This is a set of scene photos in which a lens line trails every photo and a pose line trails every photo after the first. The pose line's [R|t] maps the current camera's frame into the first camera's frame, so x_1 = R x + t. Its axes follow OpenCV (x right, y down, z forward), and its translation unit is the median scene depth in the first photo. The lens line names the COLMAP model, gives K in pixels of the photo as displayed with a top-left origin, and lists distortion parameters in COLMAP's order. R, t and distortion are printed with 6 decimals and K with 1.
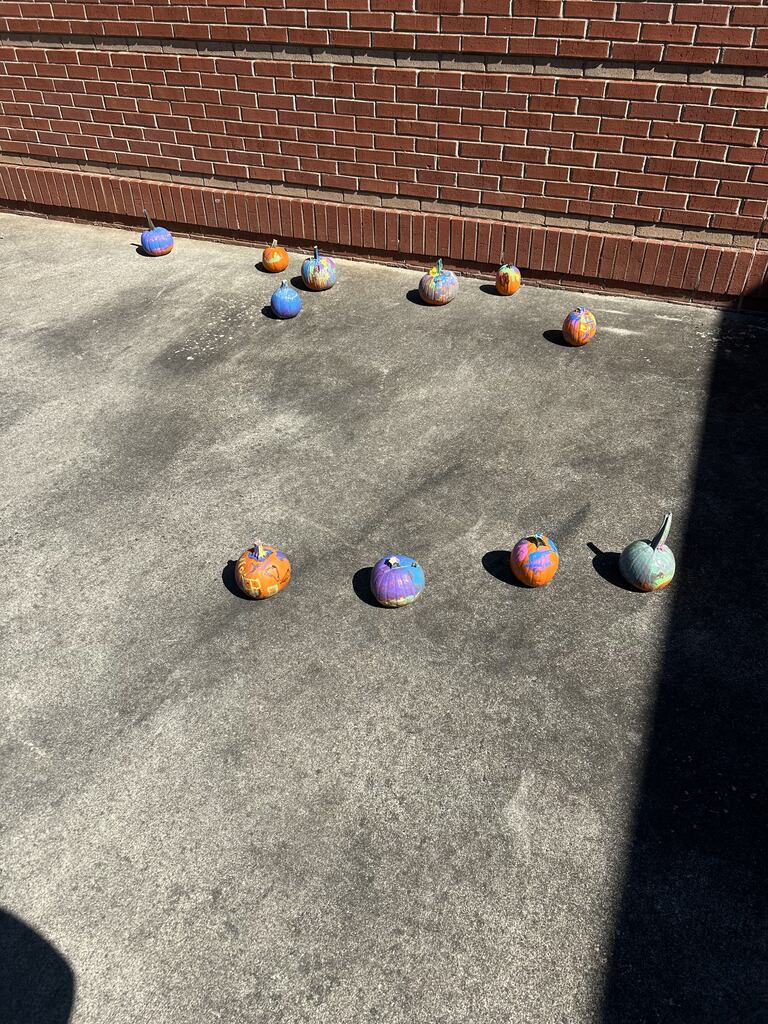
lens RADIAL K [[763.9, 0, 384.0], [0, 763.9, 512.0], [0, 0, 1]] dist [0.035715, -0.034828]
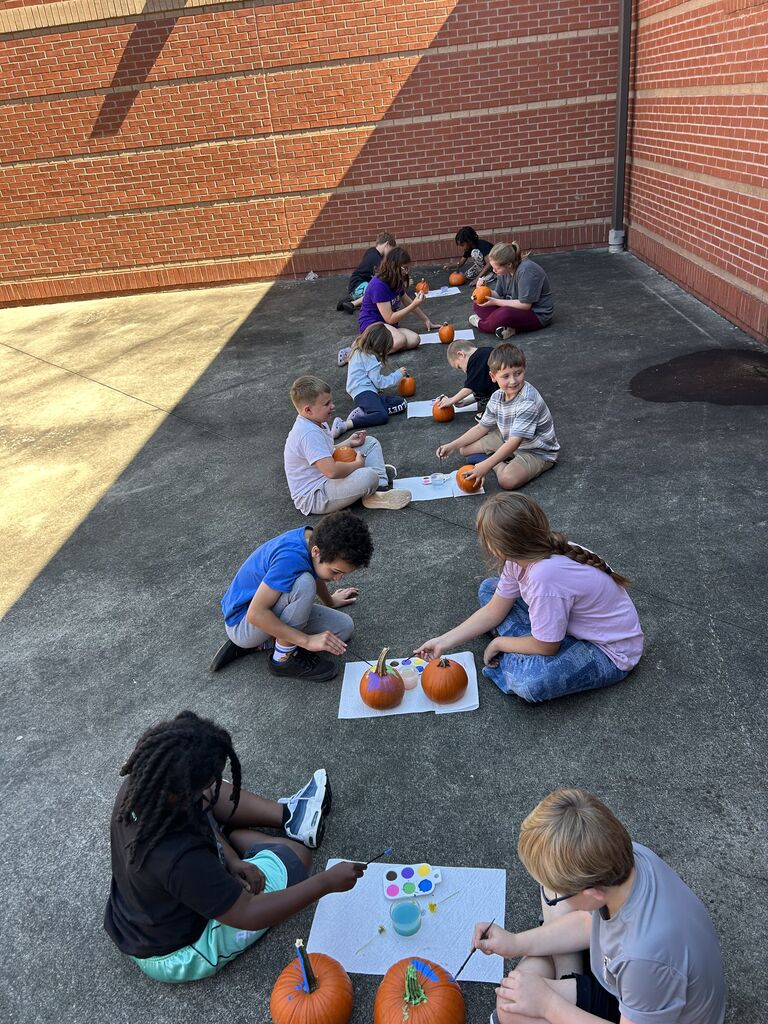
lens RADIAL K [[763.9, 0, 384.0], [0, 763.9, 512.0], [0, 0, 1]] dist [0.035715, -0.034828]
pose [[0.937208, -0.231000, 0.261304, -0.122355], [0.281807, 0.942980, -0.177125, 1.020844], [-0.205488, 0.239640, 0.948866, -1.338172]]
